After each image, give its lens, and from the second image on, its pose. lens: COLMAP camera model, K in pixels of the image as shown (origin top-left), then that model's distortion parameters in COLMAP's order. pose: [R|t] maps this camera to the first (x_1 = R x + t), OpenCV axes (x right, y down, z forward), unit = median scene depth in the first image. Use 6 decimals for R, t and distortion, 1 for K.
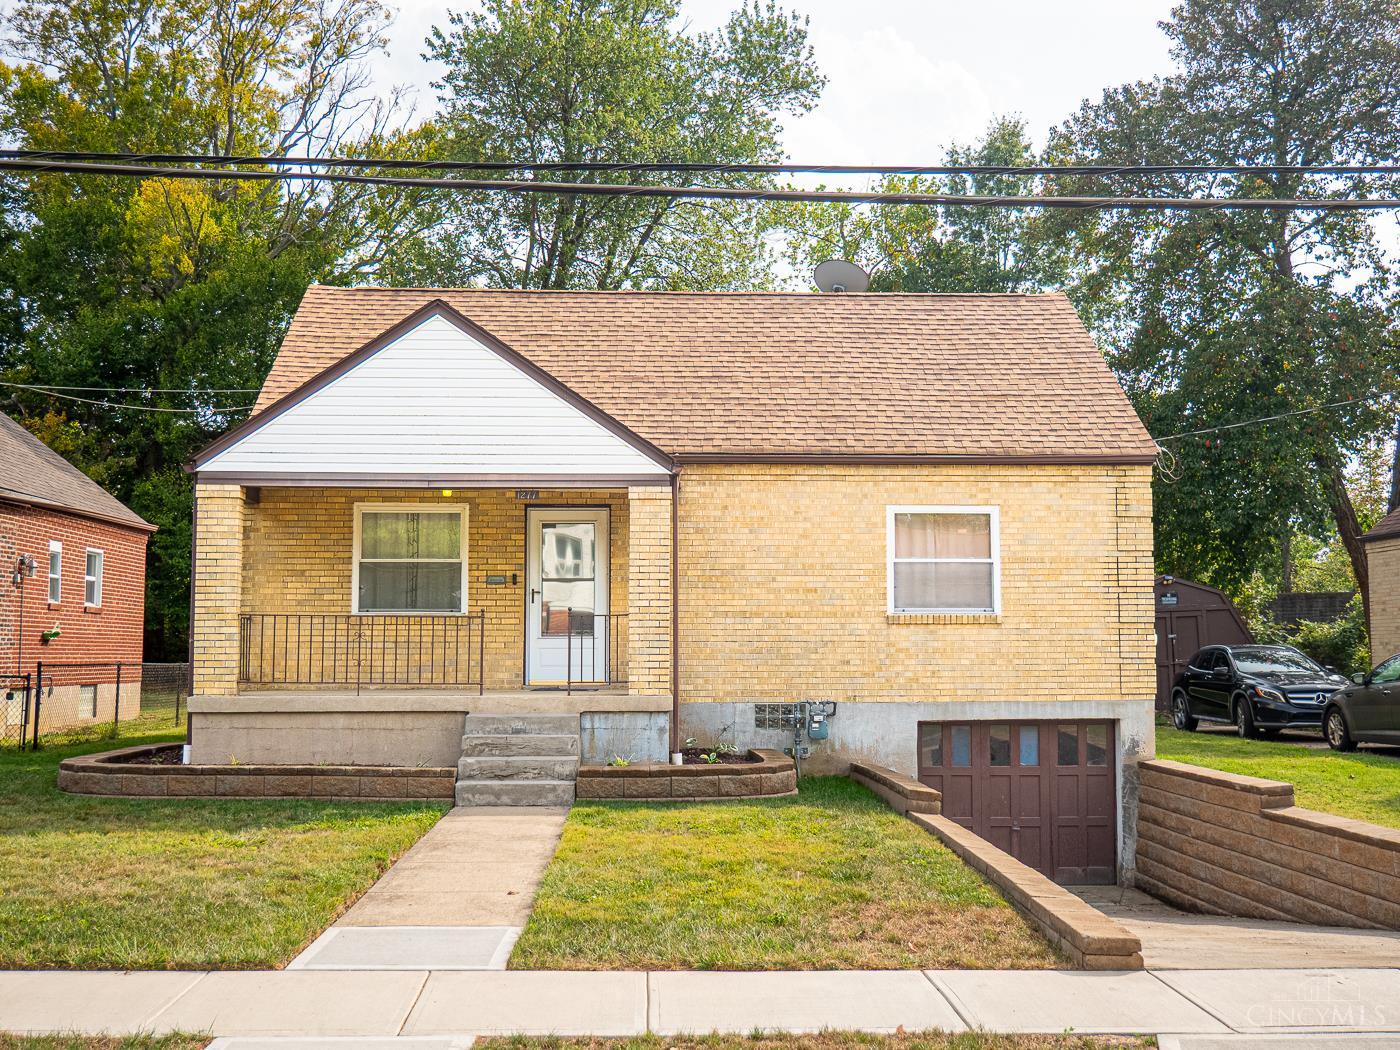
lens RADIAL K [[1481.2, 0, 701.6], [0, 1481.2, 533.7], [0, 0, 1]] dist [-0.010197, 0.000000]
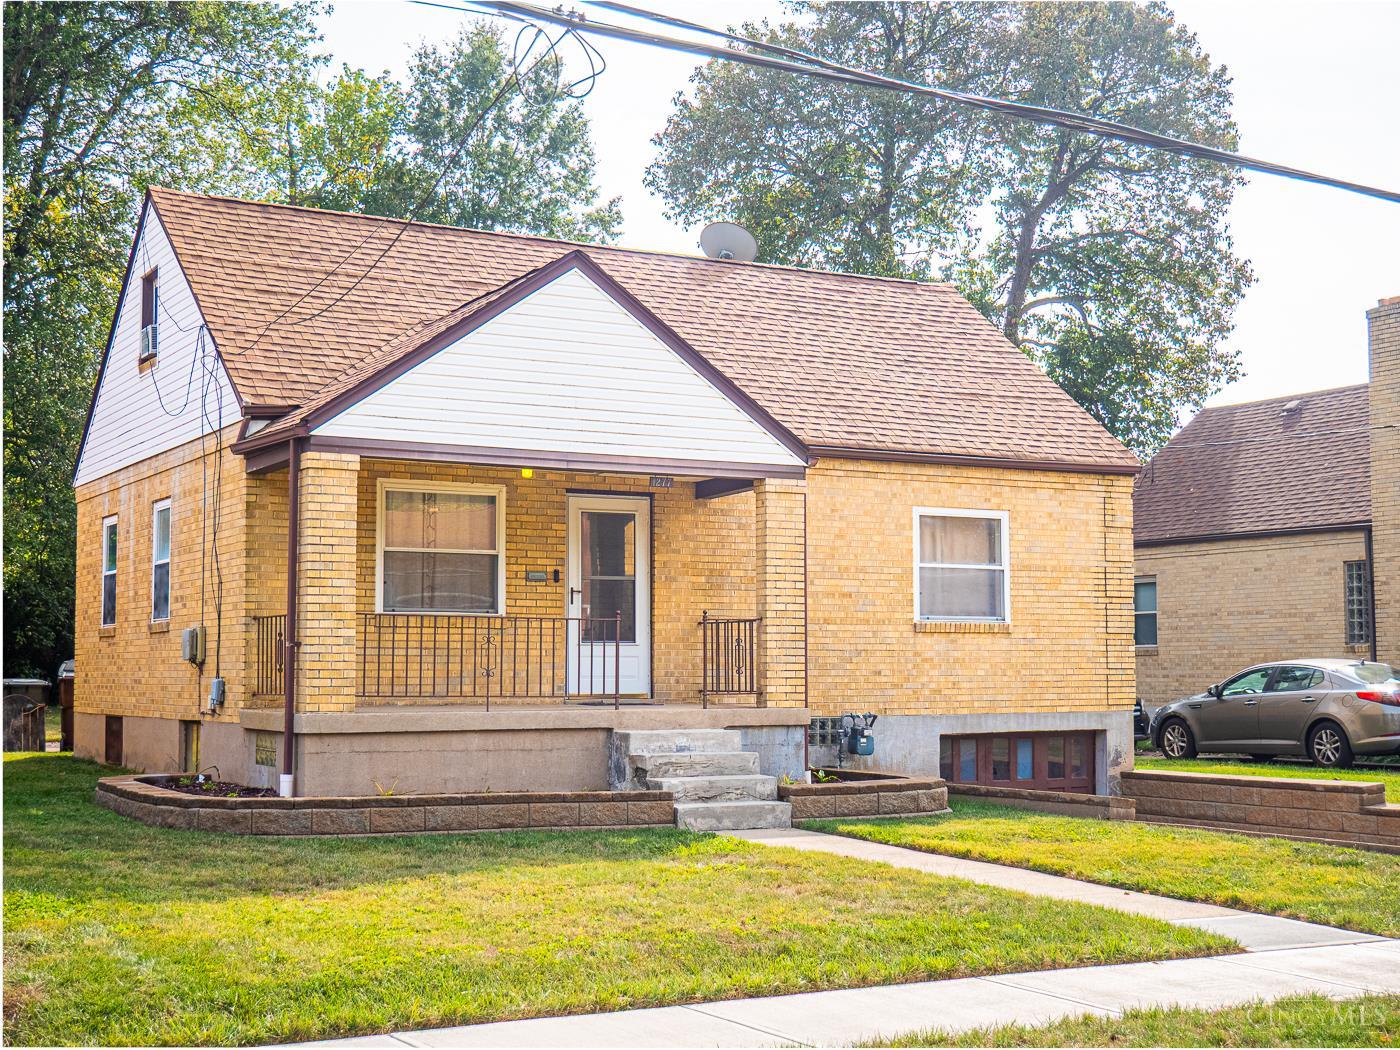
lens RADIAL K [[1901.4, 0, 698.9], [0, 1901.4, 516.7], [0, 0, 1]] dist [0.012889, 0.000000]
pose [[0.892742, 0.036575, 0.449082, -0.548241], [-0.036132, 0.999301, -0.009558, 0.004040], [-0.449117, -0.007693, 0.893440, -0.020426]]
